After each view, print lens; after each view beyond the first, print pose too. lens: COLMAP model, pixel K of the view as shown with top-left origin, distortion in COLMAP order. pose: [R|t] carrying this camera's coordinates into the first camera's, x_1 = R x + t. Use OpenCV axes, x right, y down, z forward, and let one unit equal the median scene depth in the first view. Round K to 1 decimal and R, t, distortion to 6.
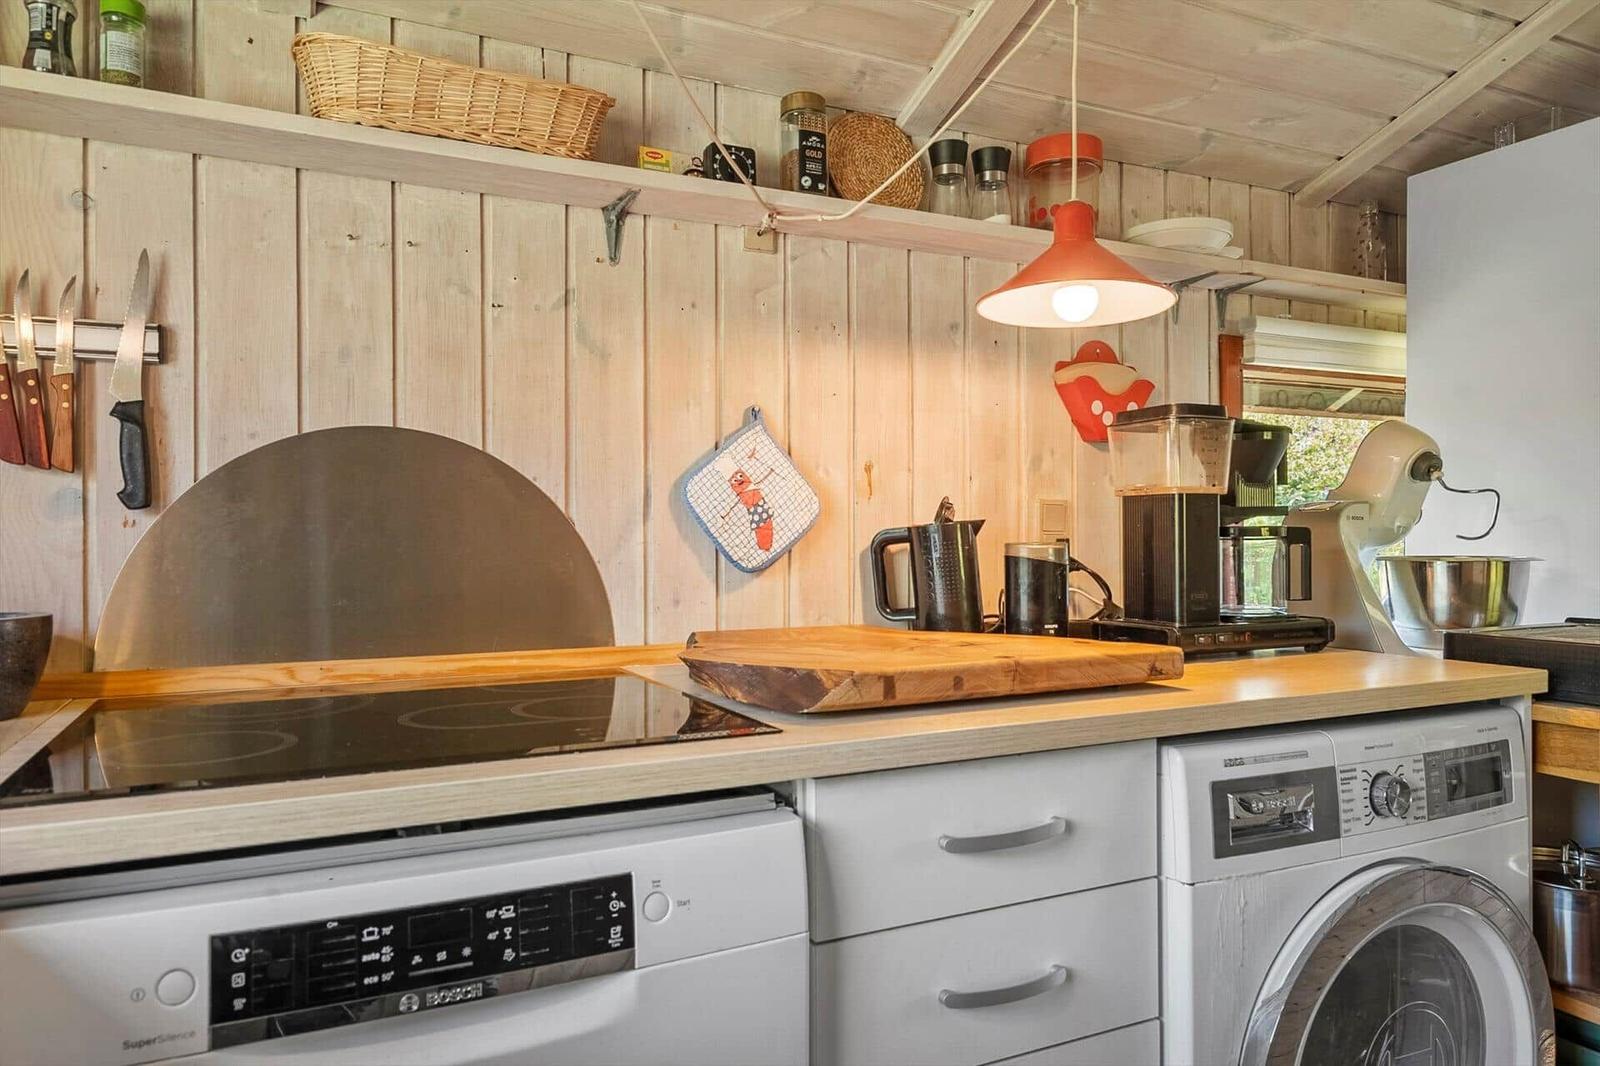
lens RADIAL K [[1103.5, 0, 798.4], [0, 1103.5, 503.6], [0, 0, 1]] dist [0.004335, 0.001132]
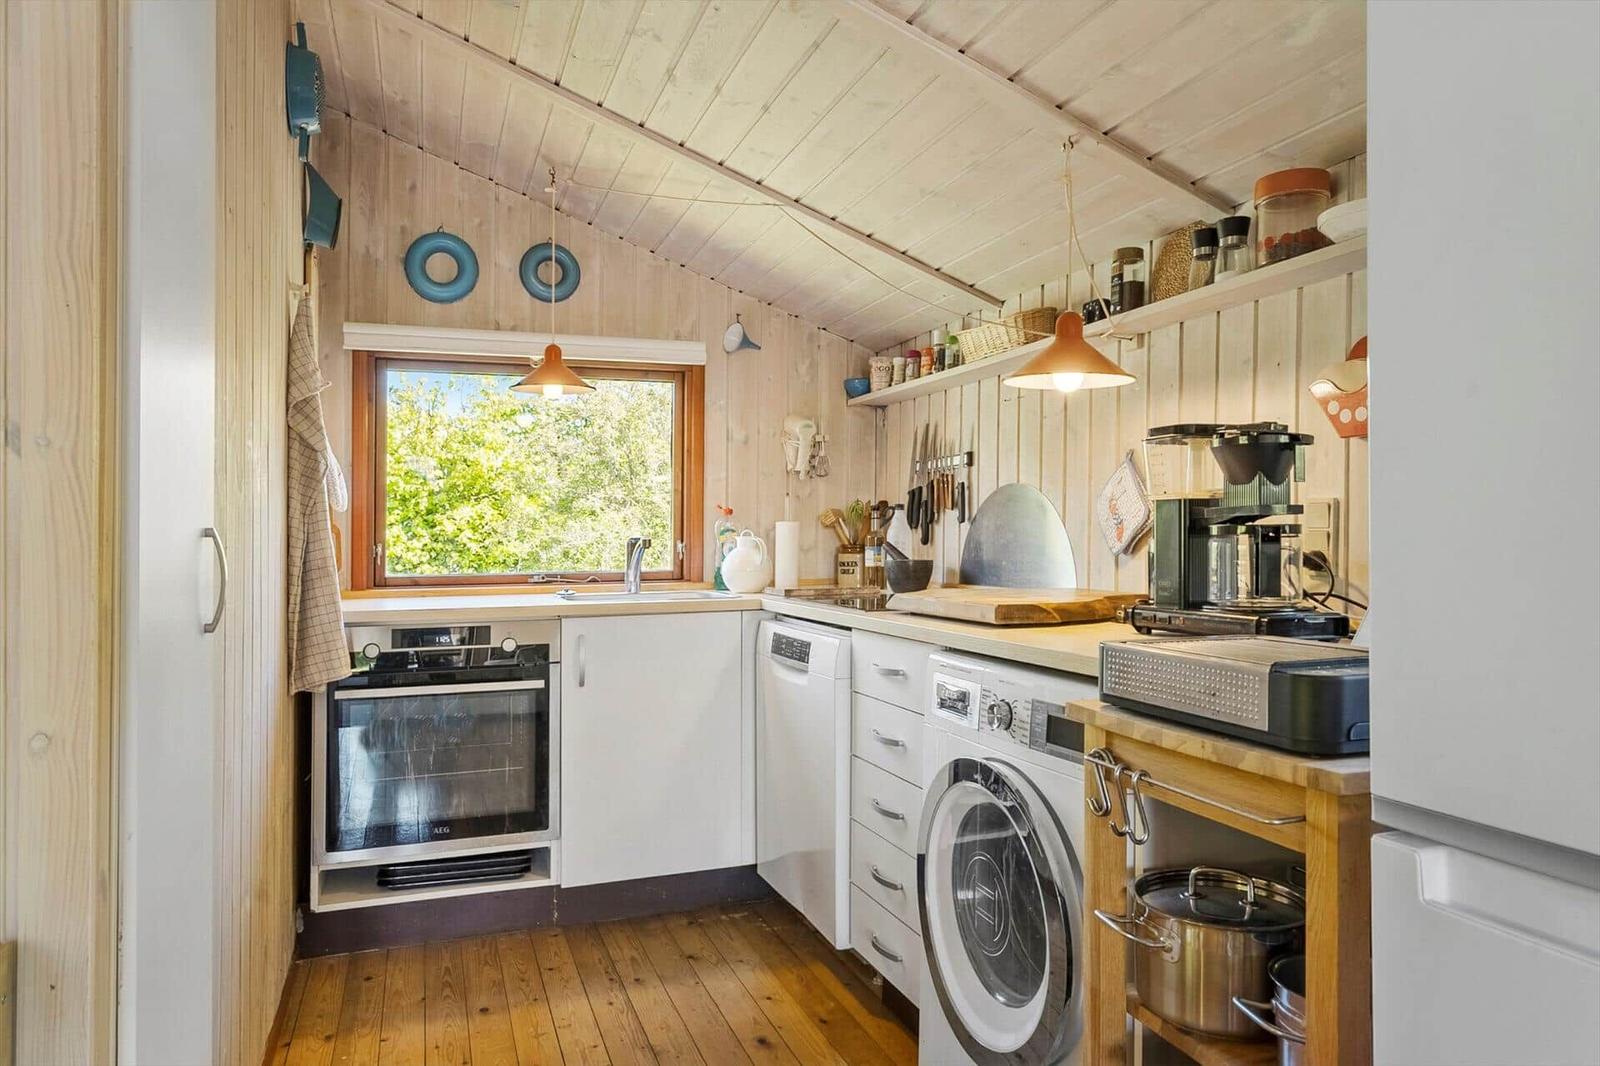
lens RADIAL K [[1069.7, 0, 800.0], [0, 1069.7, 533.0], [0, 0, 1]] dist [0.012940, -0.002126]
pose [[-0.133681, -0.010790, -0.990966, 1.839819], [0.025200, 0.999580, -0.014283, 0.042801], [0.990704, -0.026882, -0.133353, 0.894391]]
